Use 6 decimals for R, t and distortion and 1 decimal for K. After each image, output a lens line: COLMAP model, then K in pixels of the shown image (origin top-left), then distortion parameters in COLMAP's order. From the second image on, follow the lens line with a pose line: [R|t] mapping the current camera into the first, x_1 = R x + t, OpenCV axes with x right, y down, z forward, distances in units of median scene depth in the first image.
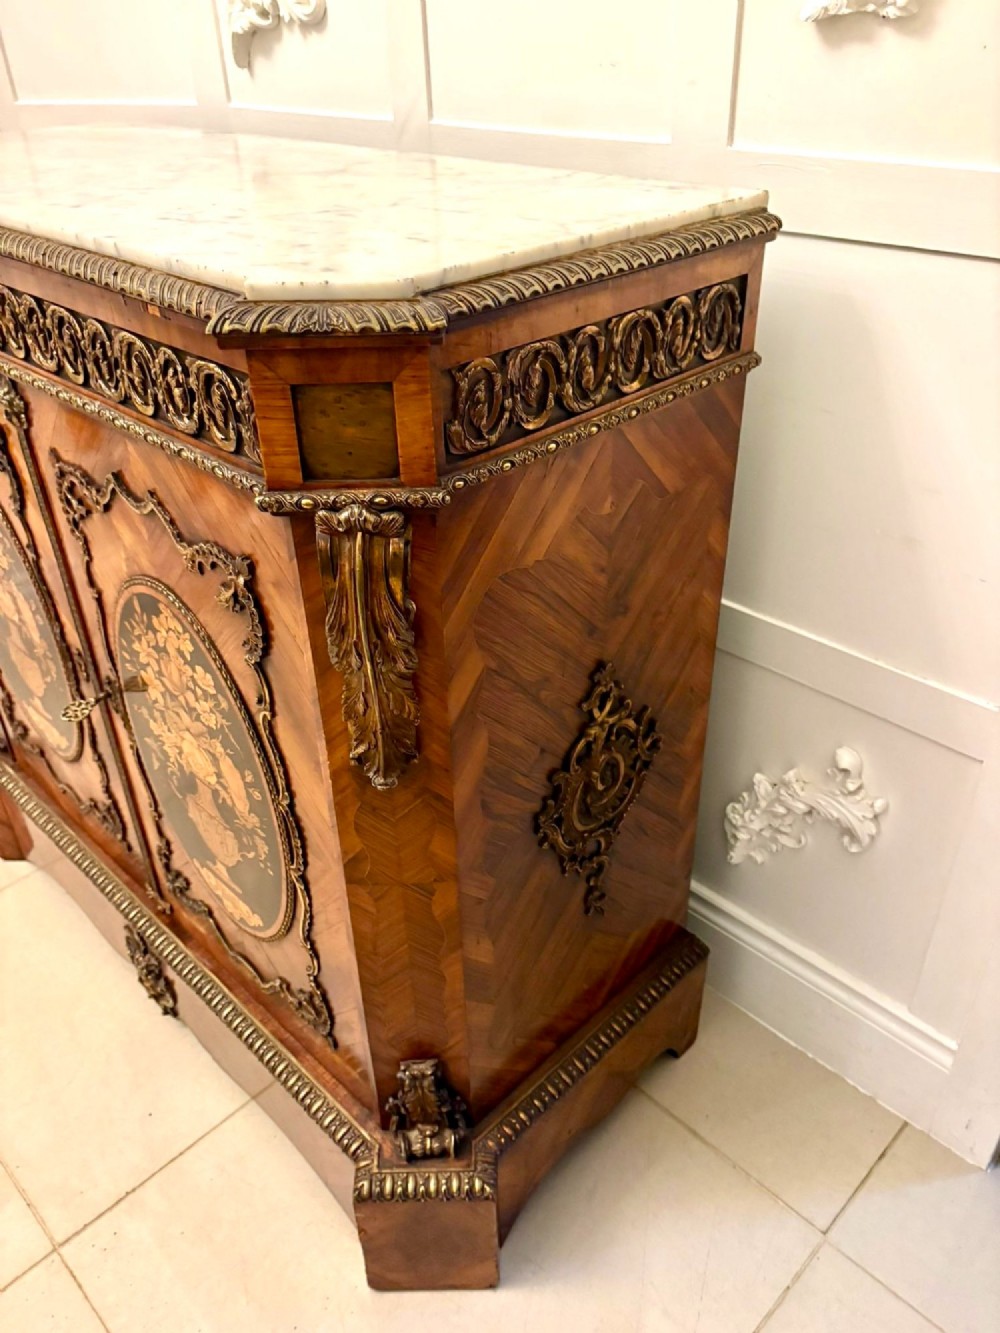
lens RADIAL K [[1019.6, 0, 514.7], [0, 1019.6, 670.1], [0, 0, 1]] dist [0.016296, -0.002684]
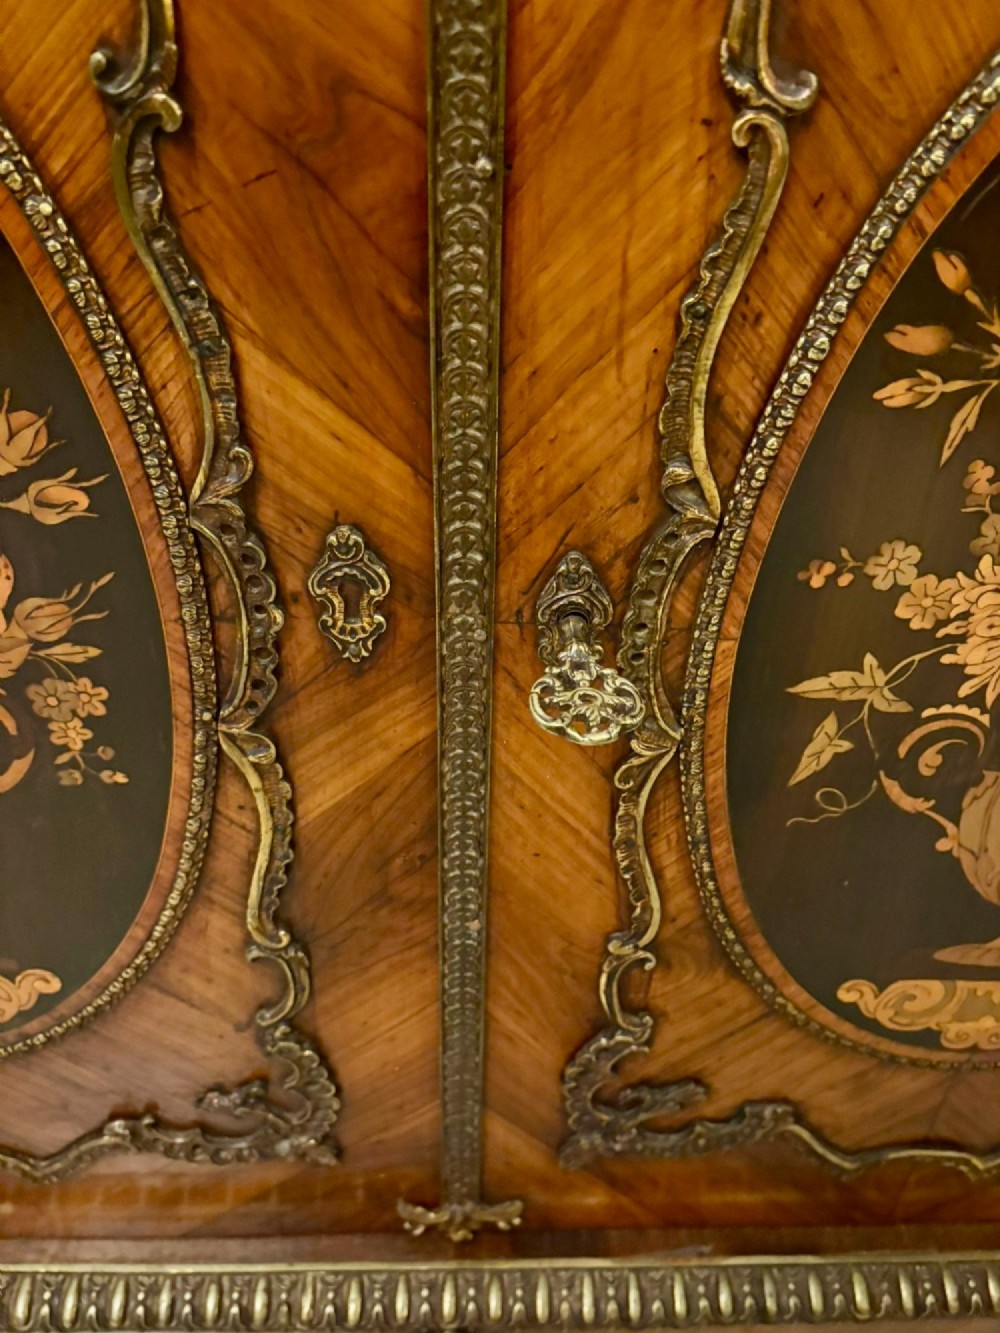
lens RADIAL K [[1037.7, 0, 500.0], [0, 1037.7, 666.5], [0, 0, 1]] dist [0.001186, -0.003717]
pose [[0.698229, -0.366000, 0.615240, -0.634160], [0.354877, 0.923356, 0.146549, -0.014036], [-0.621722, 0.116009, 0.774599, 0.859529]]
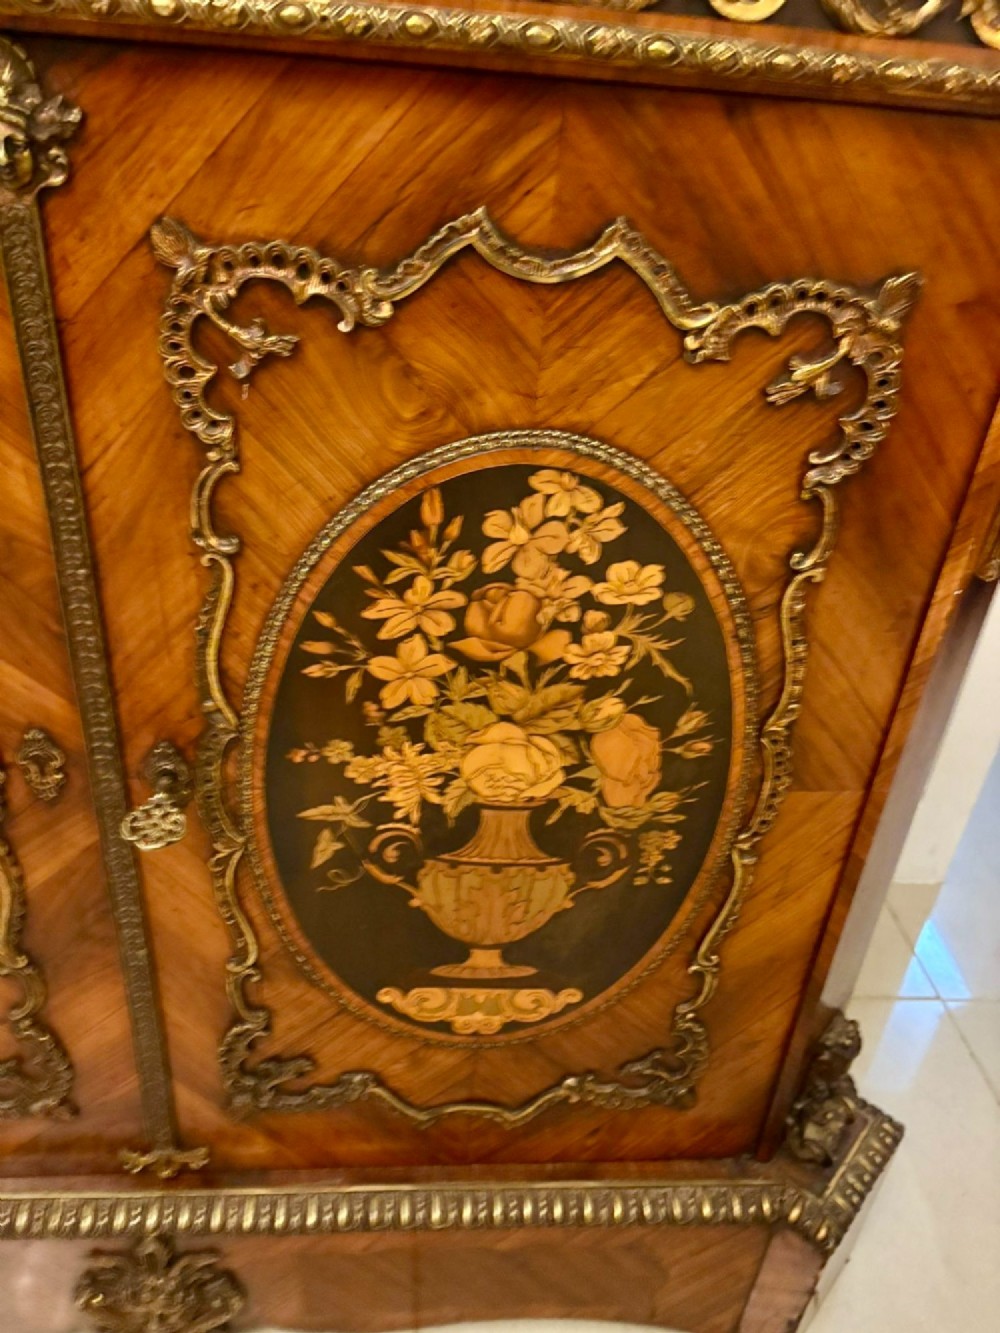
lens RADIAL K [[1011.1, 0, 500.0], [0, 1011.1, 666.5], [0, 0, 1]] dist [0.047411, -0.065406]
pose [[0.662357, -0.315215, 0.679649, -0.660928], [0.335885, 0.935841, 0.106695, -0.028726], [-0.669675, 0.157613, 0.725736, 0.558652]]
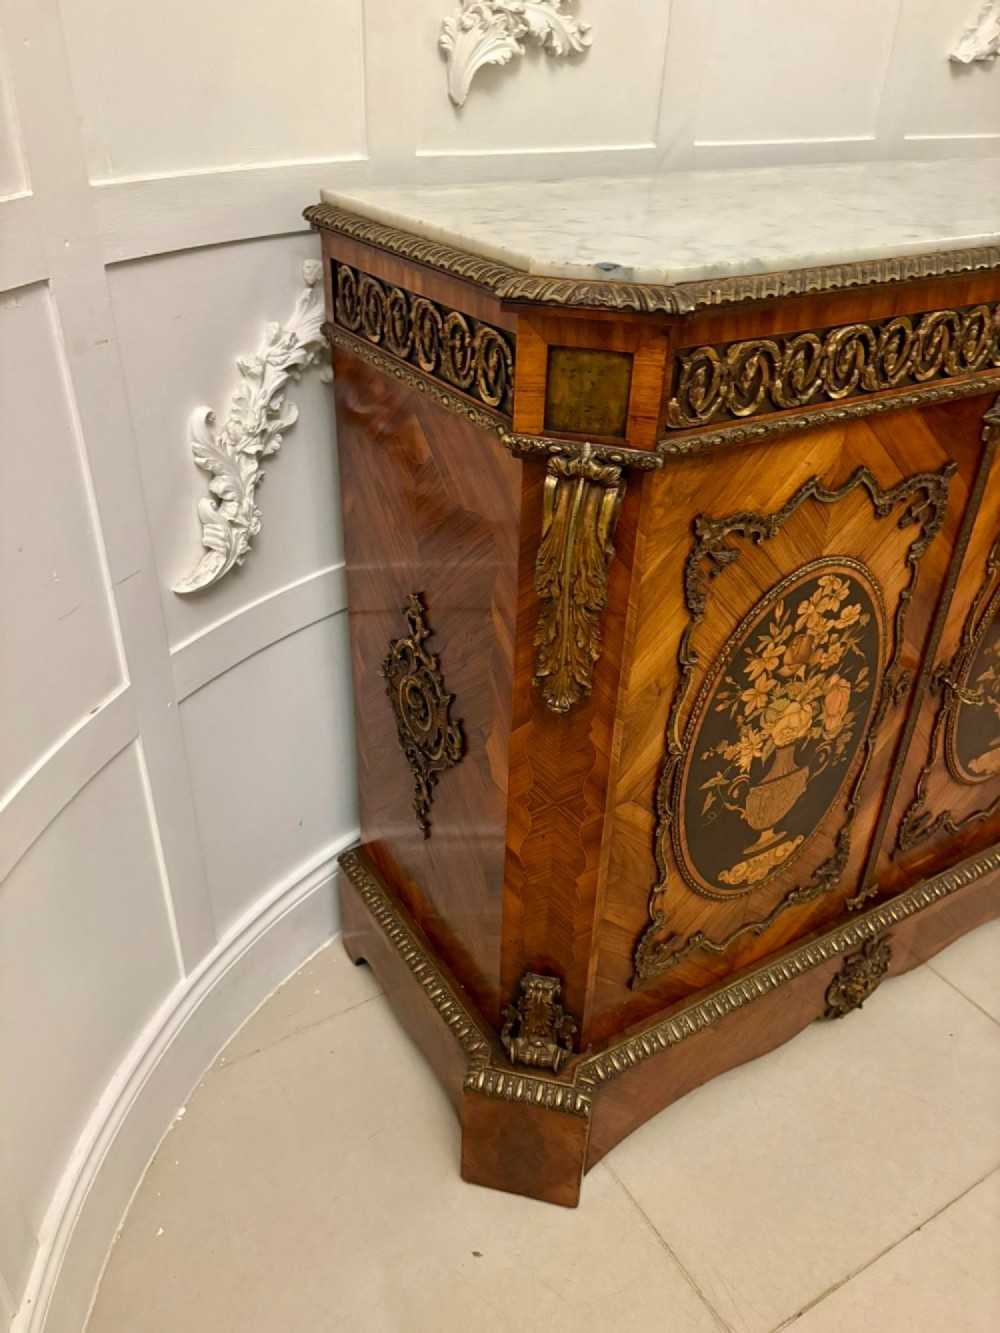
lens RADIAL K [[1037.7, 0, 500.0], [0, 1037.7, 666.5], [0, 0, 1]] dist [0.001186, -0.003717]
pose [[0.253549, -0.495766, 0.830620, -1.515224], [0.505954, 0.799825, 0.322942, -0.612444], [-0.824453, 0.338373, 0.453630, 0.954162]]
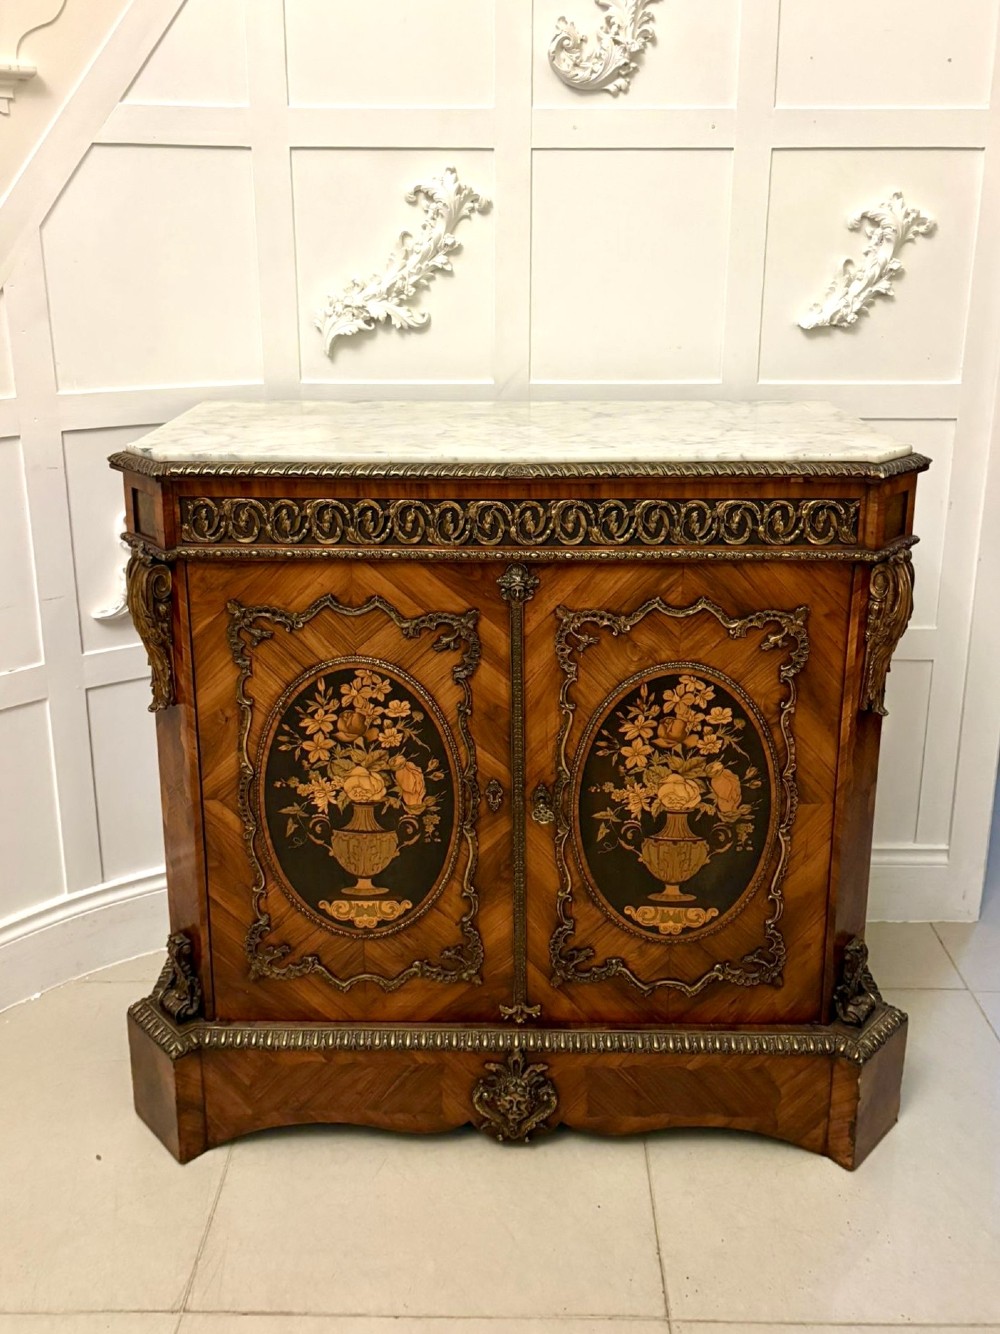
lens RADIAL K [[1083.0, 0, 493.3], [0, 1083.0, 483.6], [0, 0, 1]] dist [0.079993, -0.079014]
pose [[0.727875, -0.147193, 0.669726, -1.395438], [0.368906, 0.907359, -0.201515, -0.089654], [-0.578020, 0.393744, 0.714744, -0.098867]]
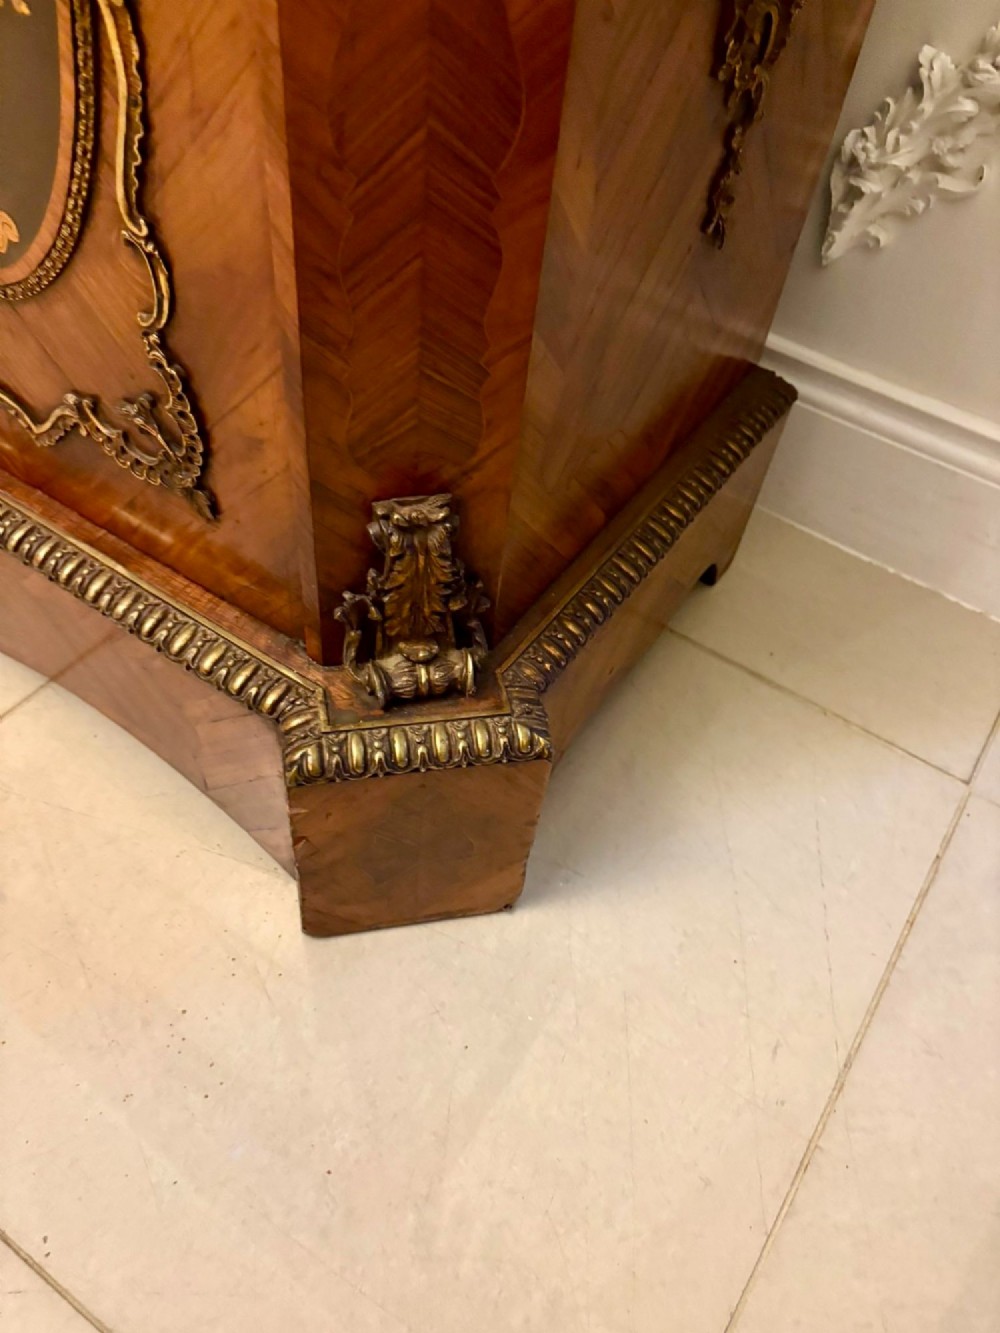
lens RADIAL K [[1011.1, 0, 500.0], [0, 1011.1, 666.5], [0, 0, 1]] dist [0.047411, -0.065406]
pose [[0.976415, -0.071405, 0.203752, -0.151205], [0.011331, 0.959374, 0.281911, 0.314332], [-0.215604, -0.272954, 0.937556, 0.508203]]
